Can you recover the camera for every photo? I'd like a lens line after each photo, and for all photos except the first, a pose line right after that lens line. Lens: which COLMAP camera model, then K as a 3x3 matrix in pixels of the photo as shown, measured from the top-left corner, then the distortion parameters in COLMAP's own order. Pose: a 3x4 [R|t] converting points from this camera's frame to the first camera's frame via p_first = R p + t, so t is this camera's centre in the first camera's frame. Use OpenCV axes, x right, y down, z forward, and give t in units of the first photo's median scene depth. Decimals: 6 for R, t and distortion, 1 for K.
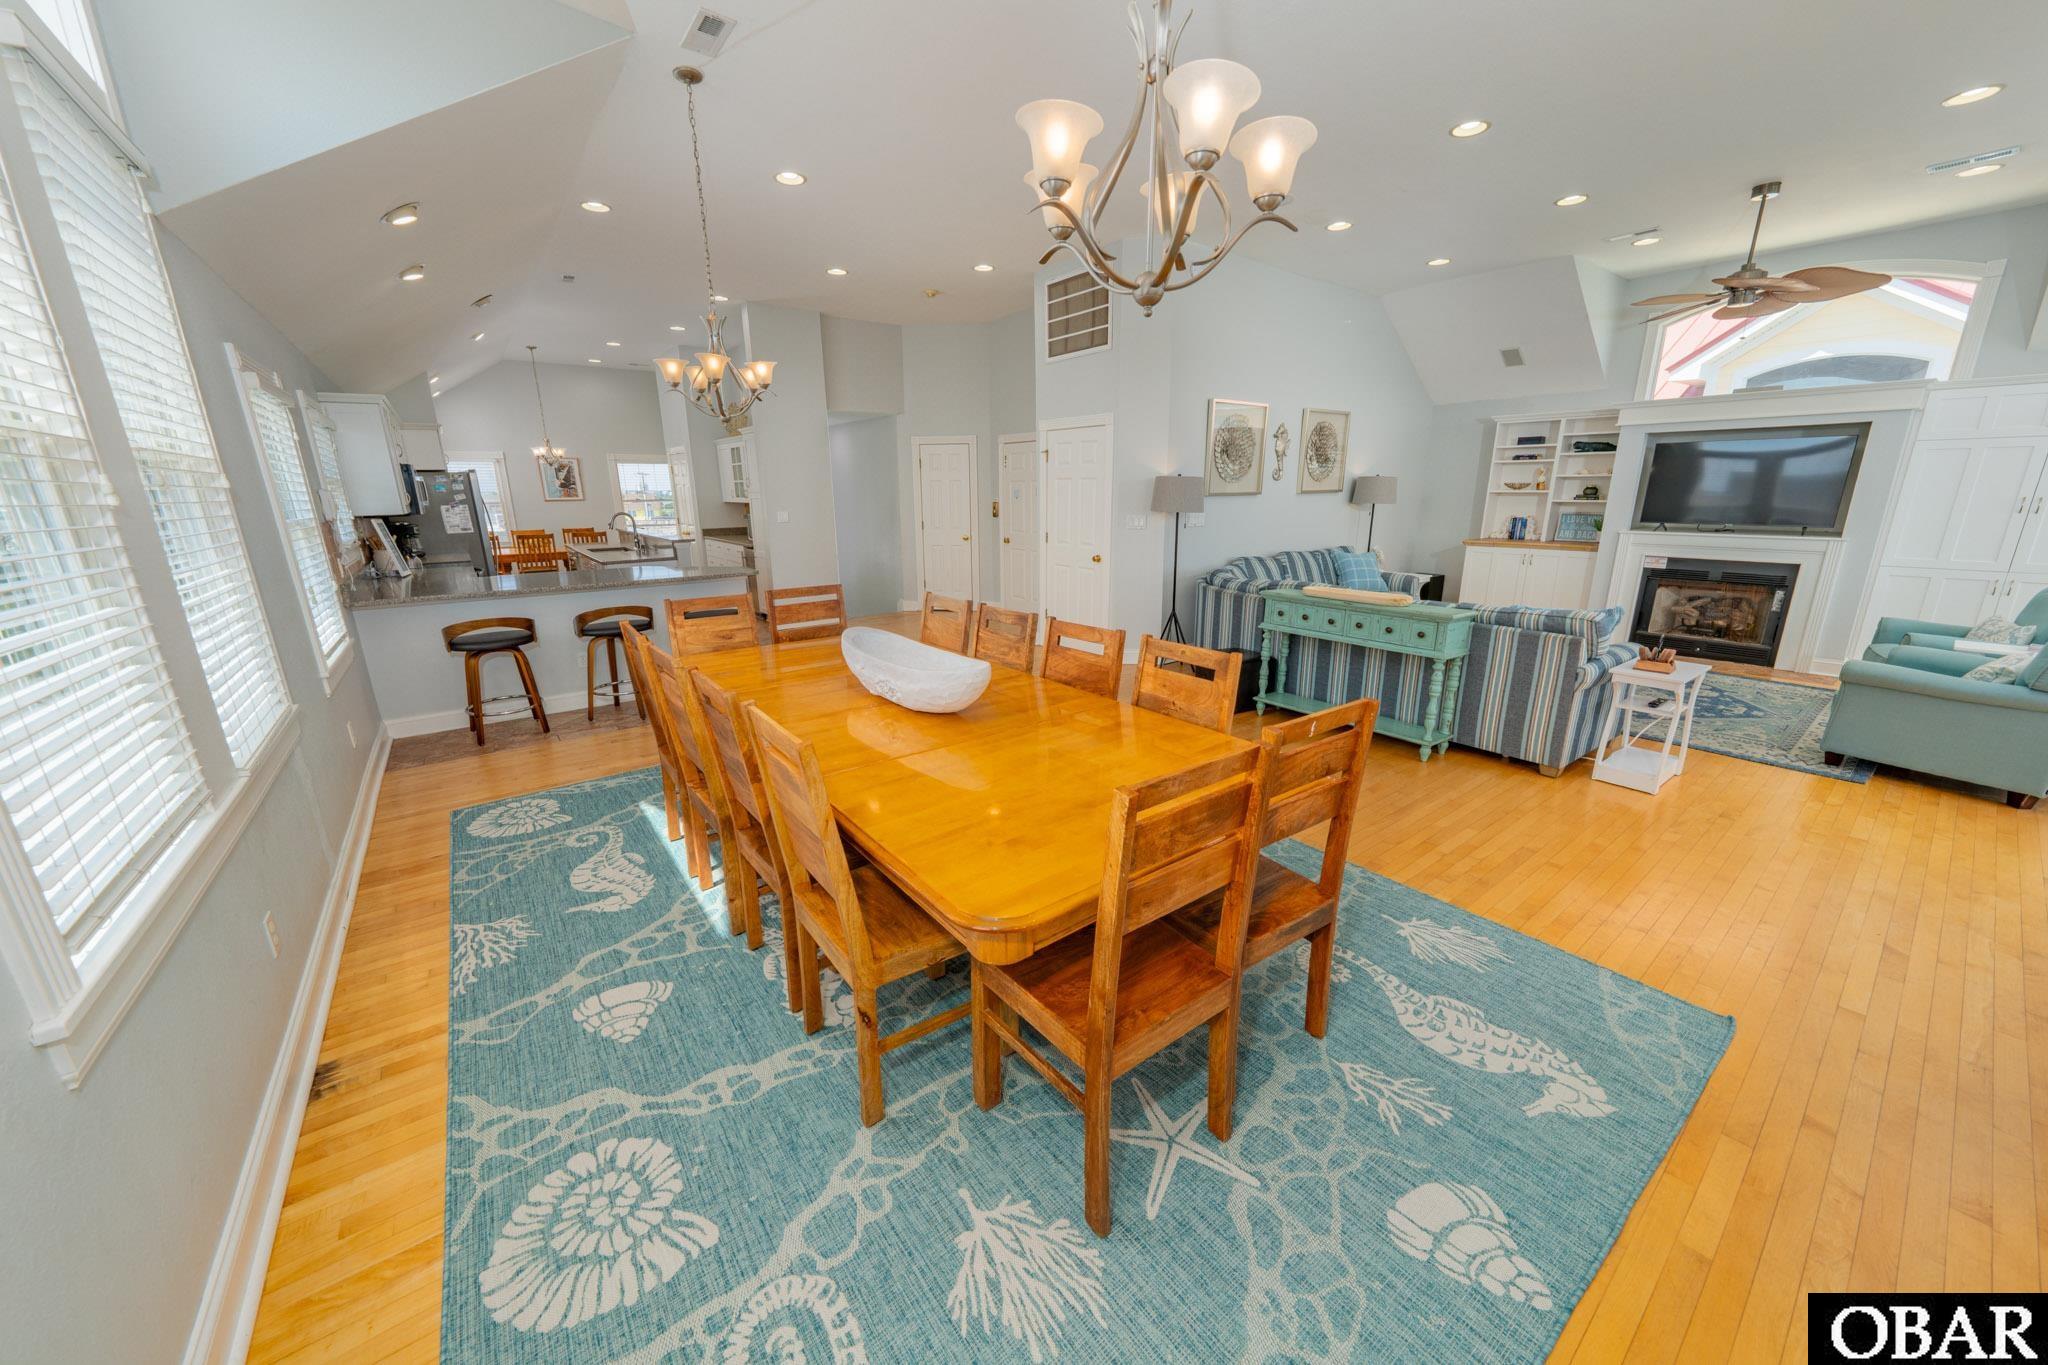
lens RADIAL K [[710.5, 0, 1031.4], [0, 710.5, 681.3], [0, 0, 1]] dist [0.000403, 0.000180]
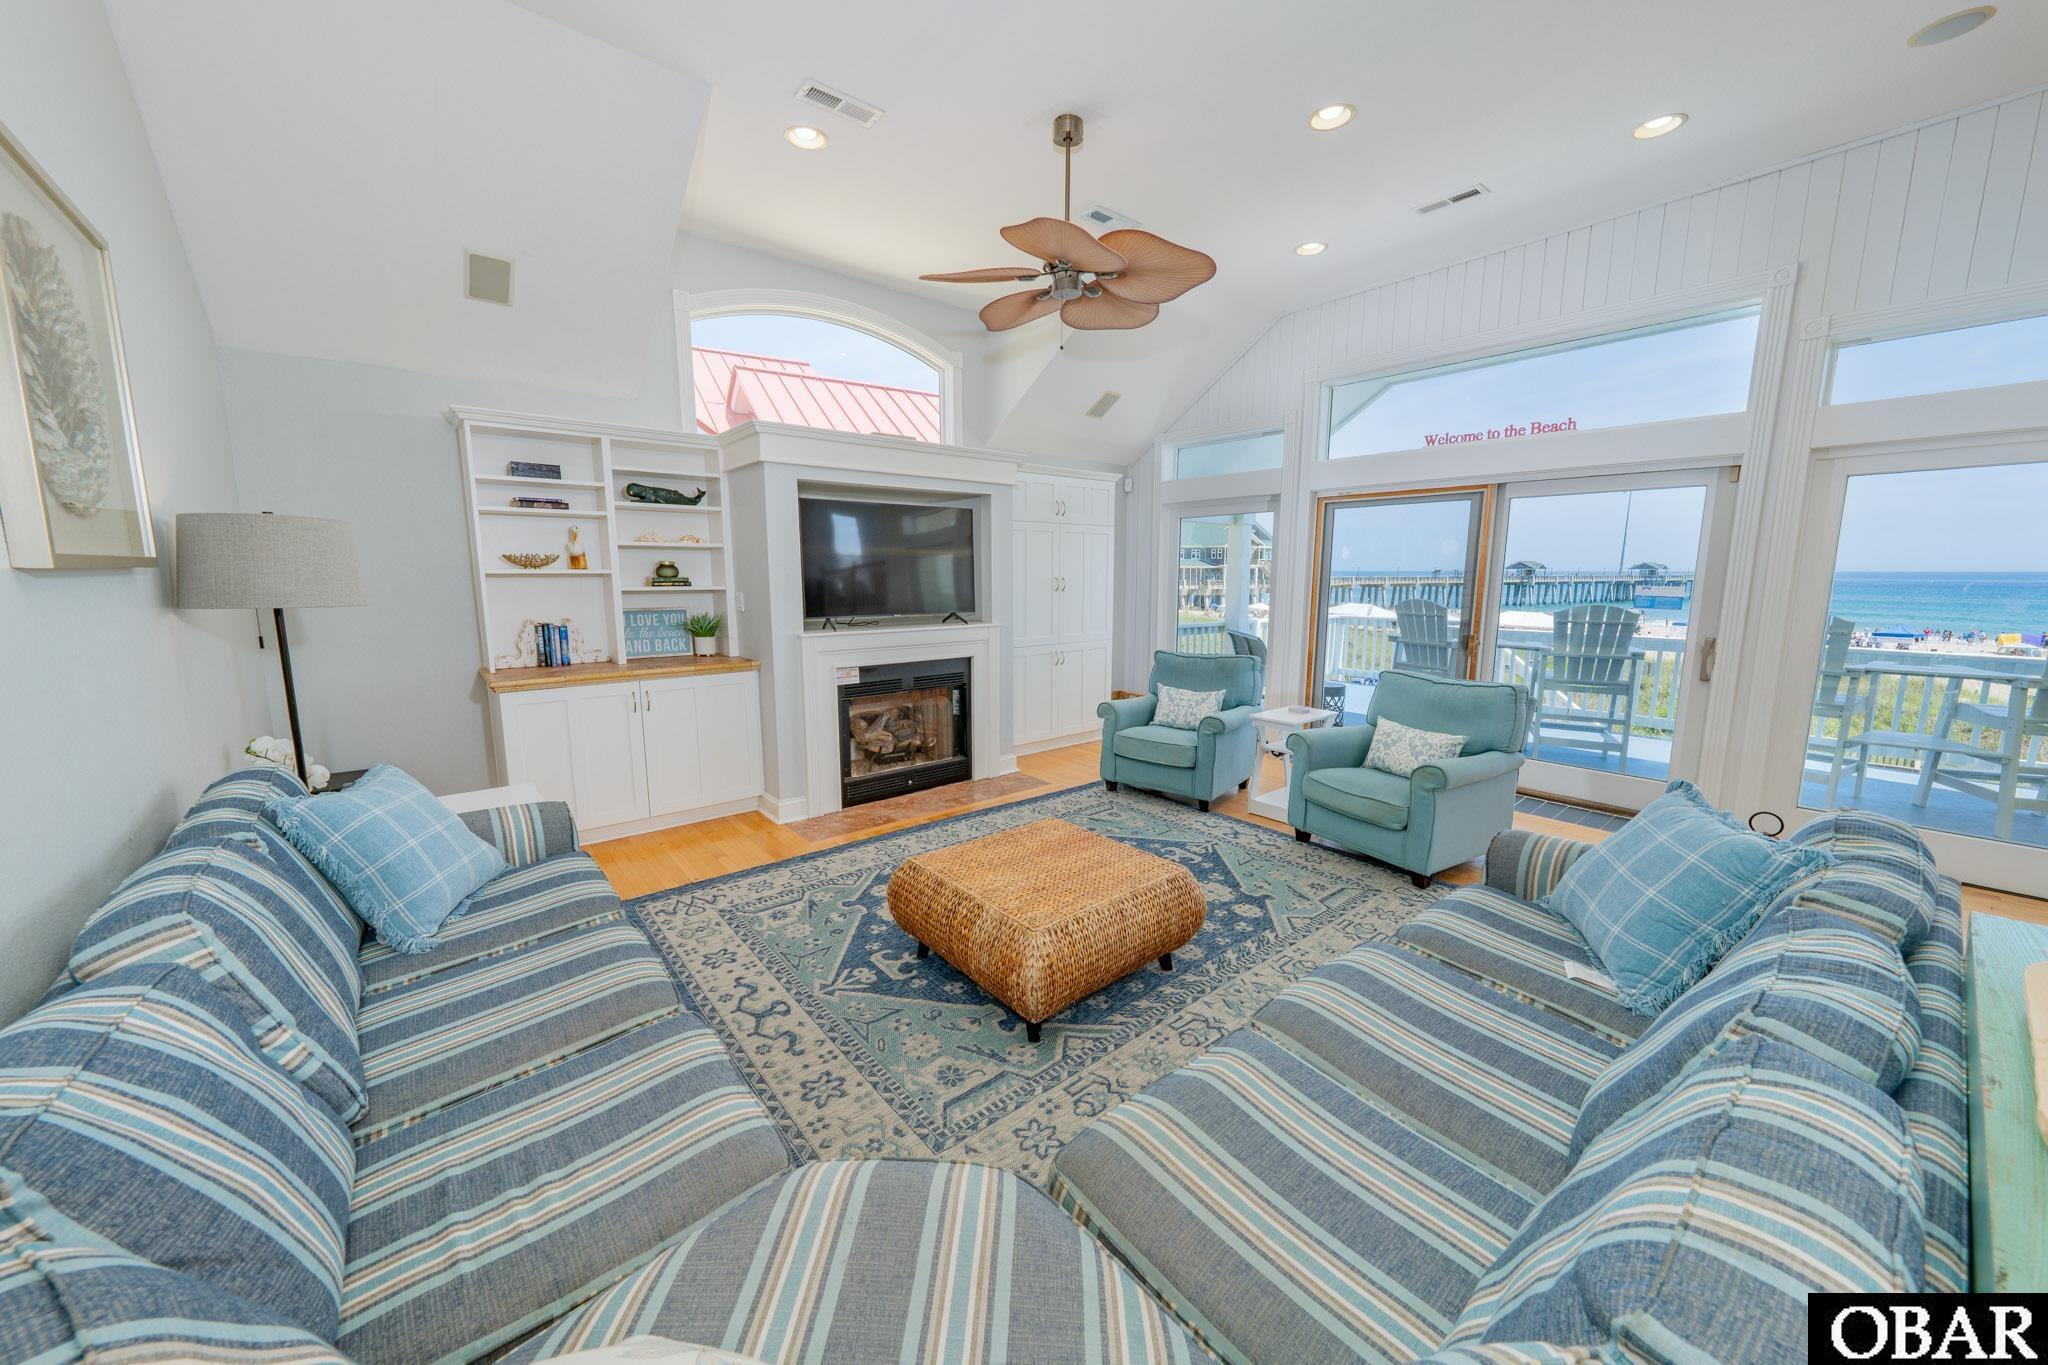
lens RADIAL K [[735.2, 0, 1023.9], [0, 735.2, 672.9], [0, 0, 1]] dist [0.003907, 0.000083]
pose [[-0.037233, -0.130975, 0.990686, 0.192674], [0.261837, 0.955459, 0.136158, -0.216377], [-0.964394, 0.264468, -0.001281, 0.828252]]
